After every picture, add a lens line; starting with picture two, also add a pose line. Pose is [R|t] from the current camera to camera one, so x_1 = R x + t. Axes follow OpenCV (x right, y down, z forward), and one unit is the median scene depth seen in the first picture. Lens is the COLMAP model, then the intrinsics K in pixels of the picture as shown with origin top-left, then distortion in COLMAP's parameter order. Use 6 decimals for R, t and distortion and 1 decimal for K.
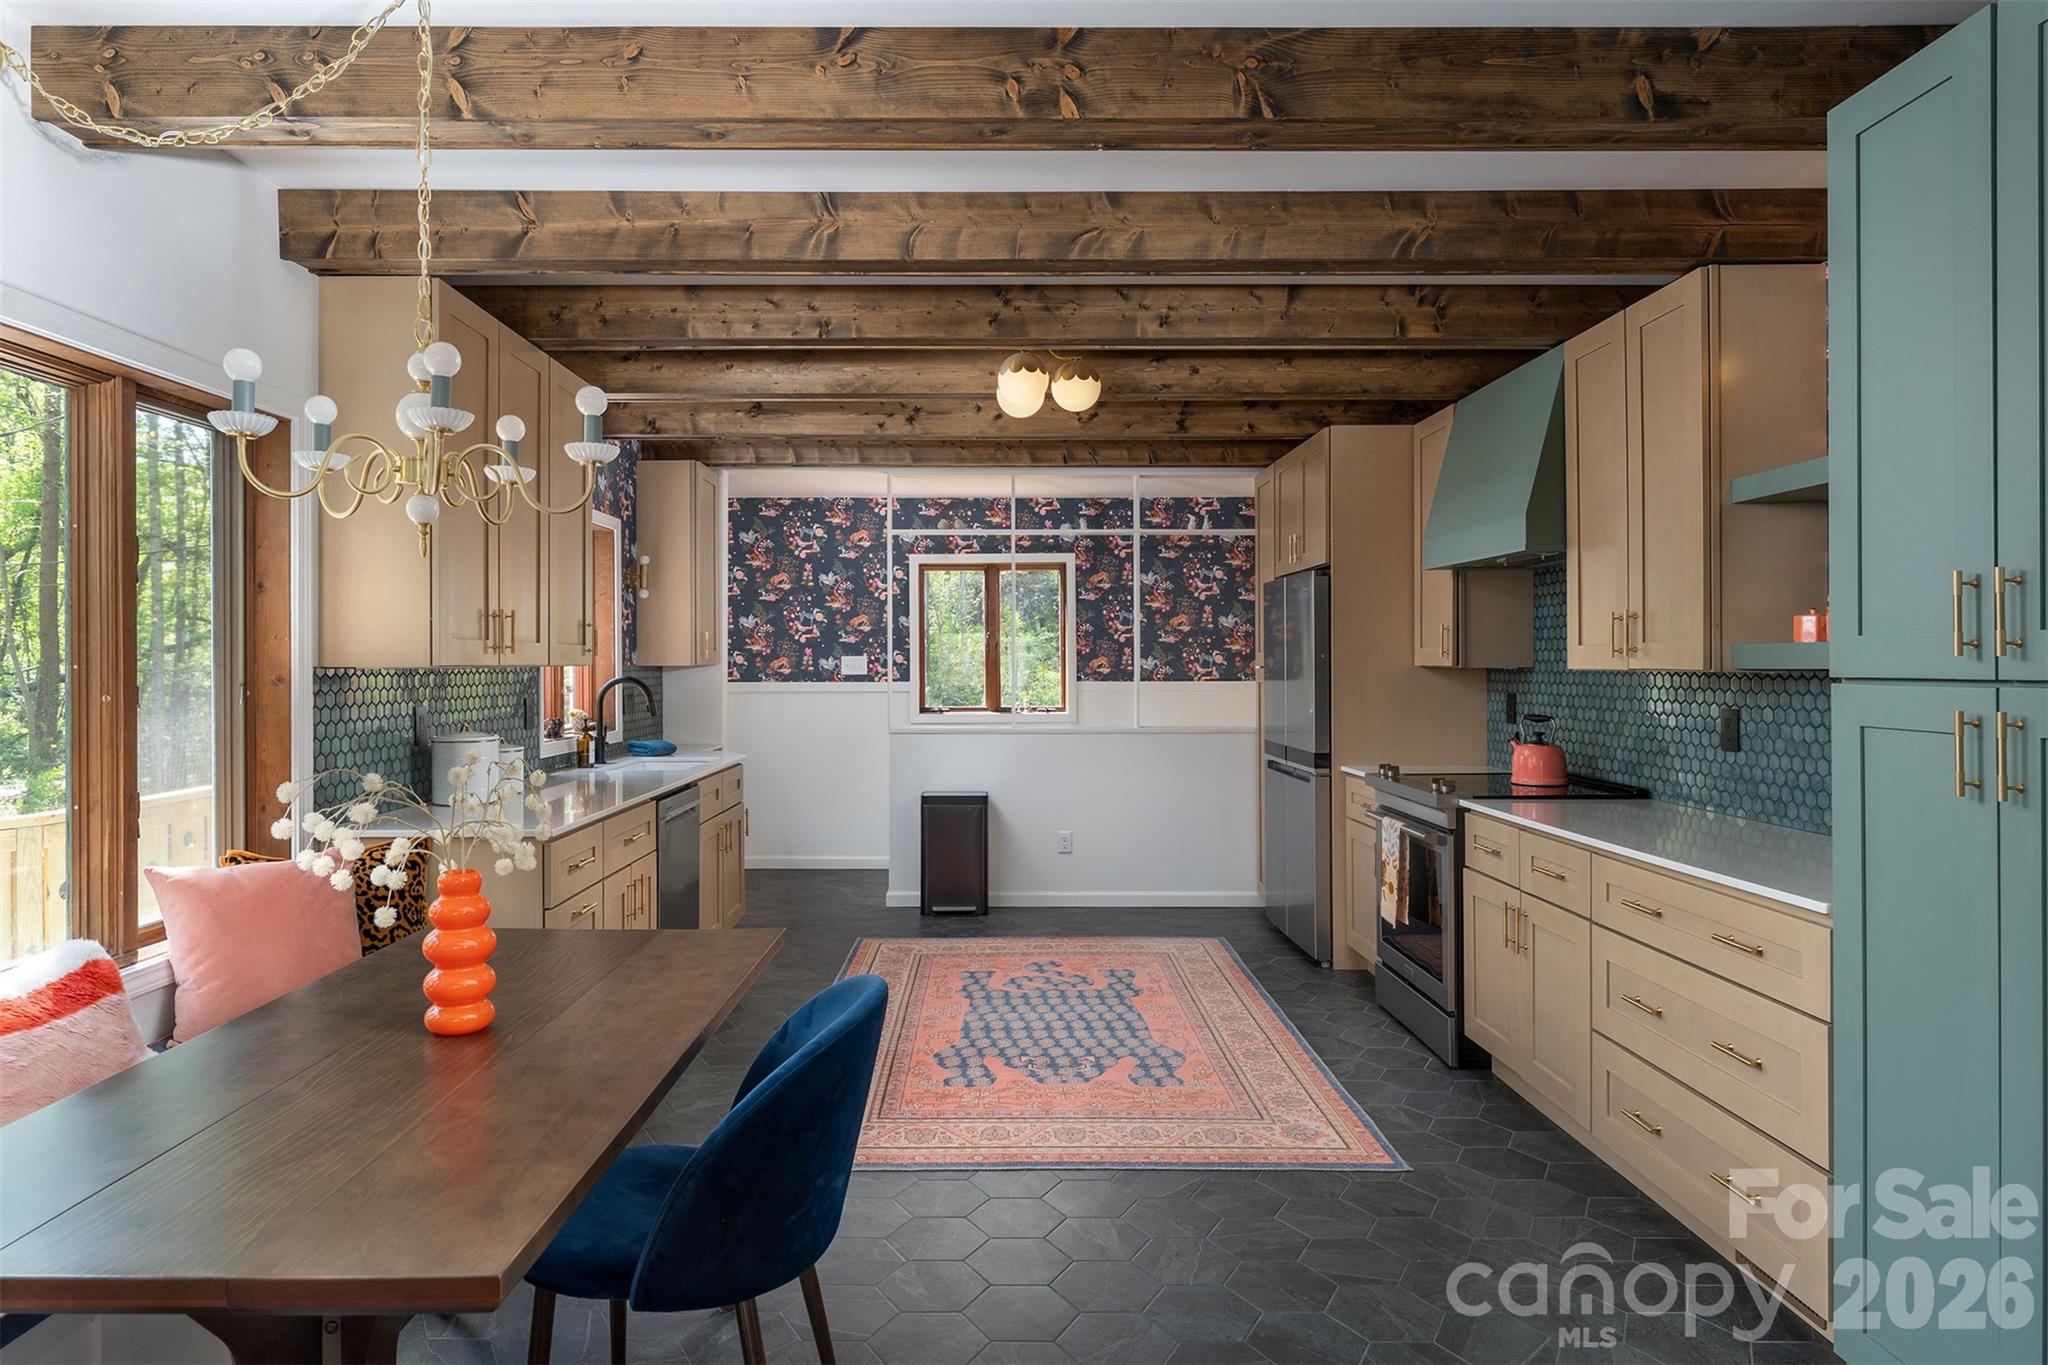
lens RADIAL K [[1197.1, 0, 1016.5], [0, 1197.1, 669.0], [0, 0, 1]] dist [0.000225, 0.000028]
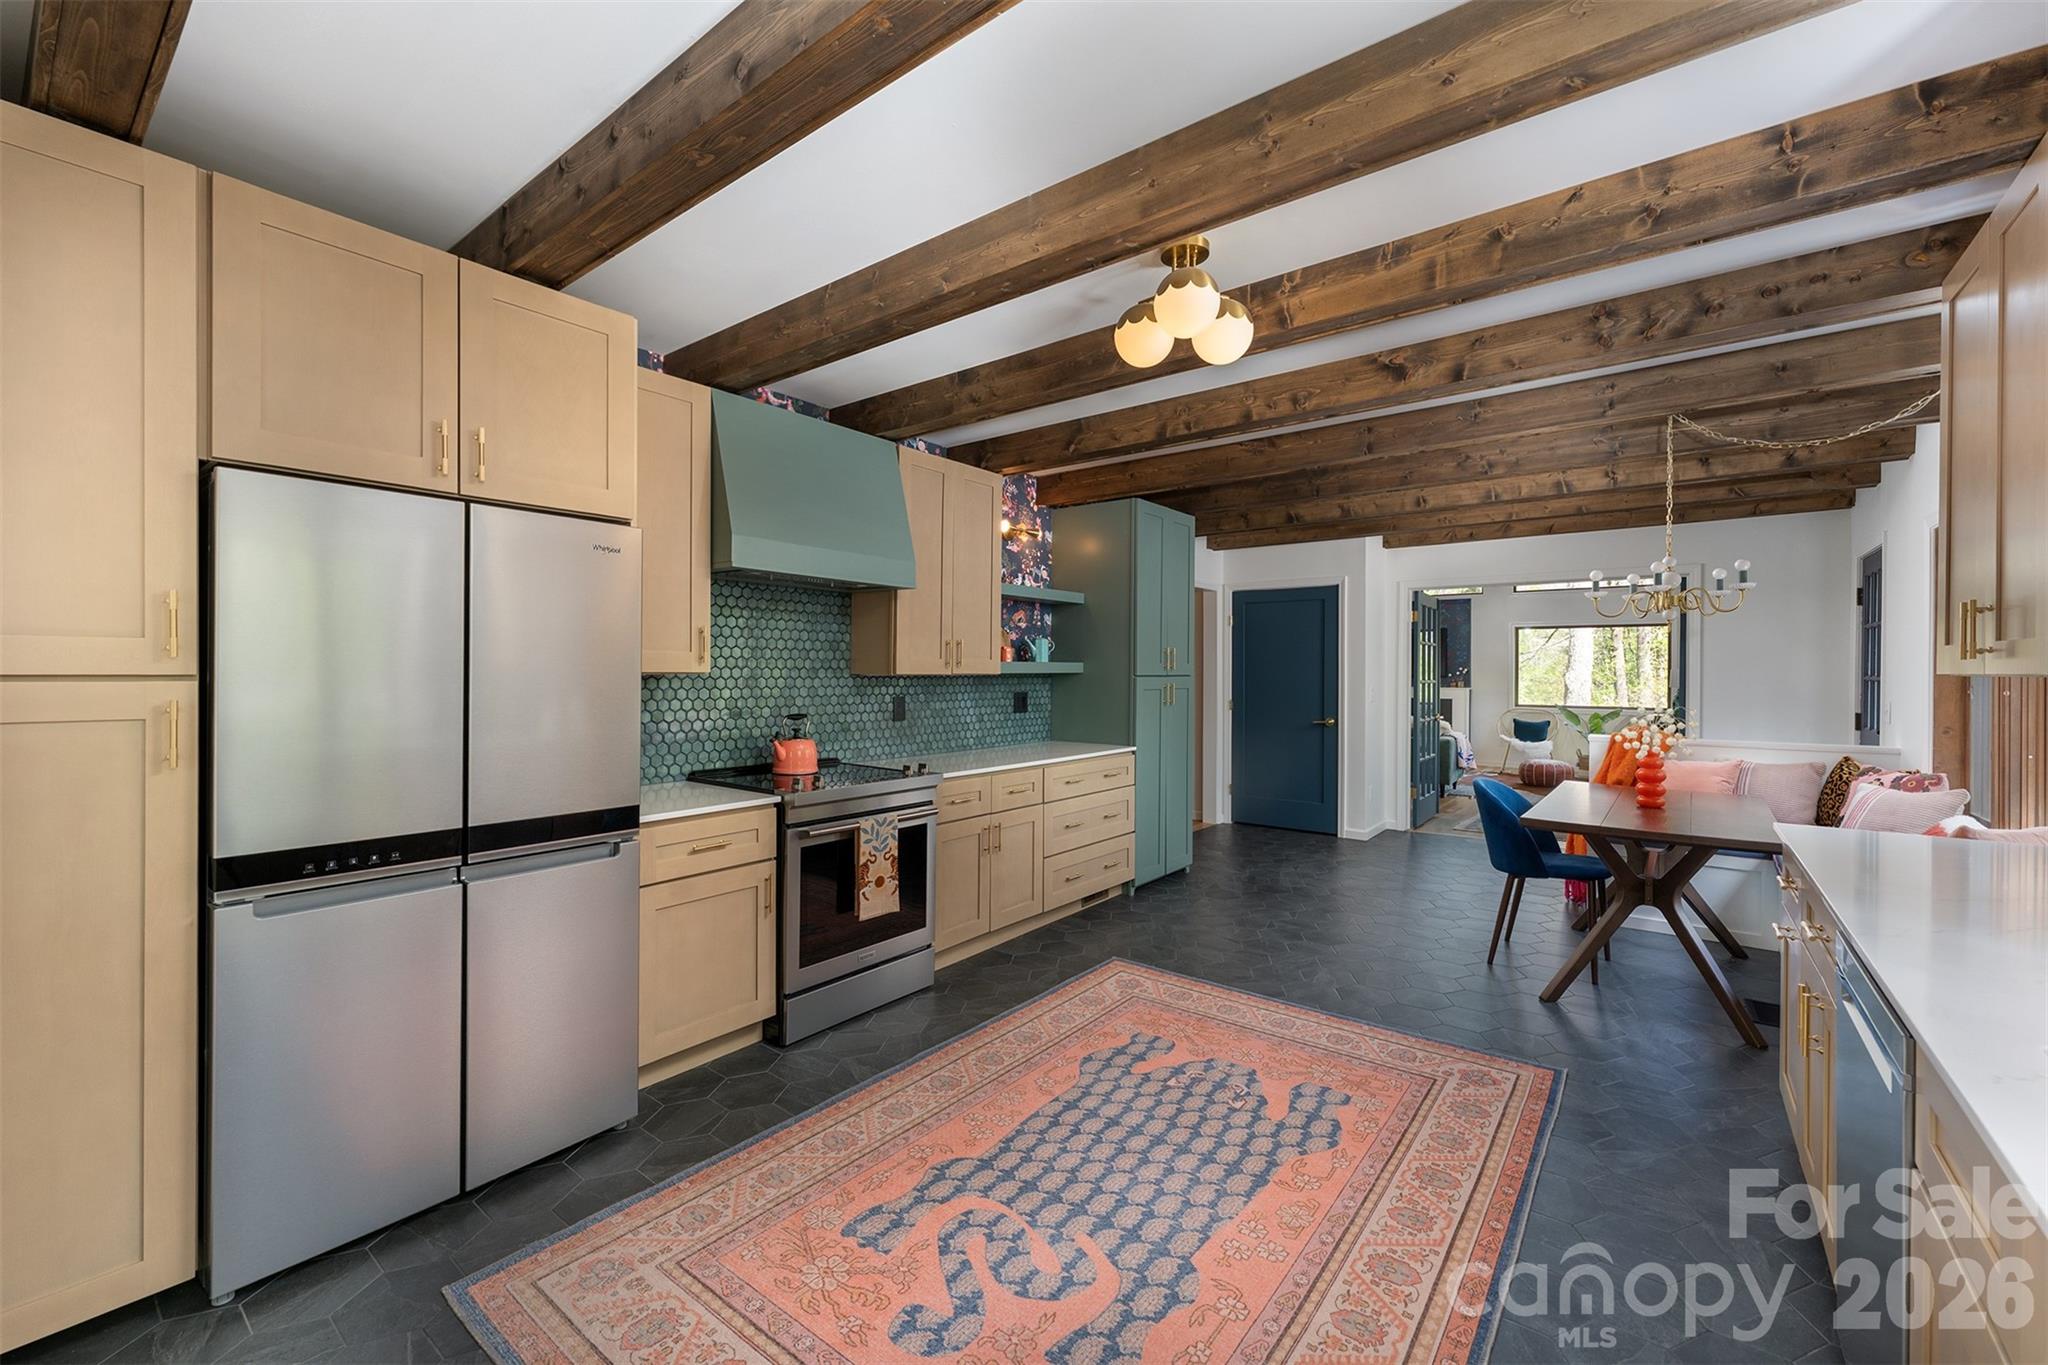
lens RADIAL K [[832.6, 0, 1010.6], [0, 832.6, 673.8], [0, 0, 1]] dist [-0.001142, 0.000125]
pose [[-0.768551, -0.004046, 0.639776, -0.267327], [-0.000659, 0.999984, 0.005532, -0.005642], [-0.639789, 0.003830, -0.768541, 1.616882]]
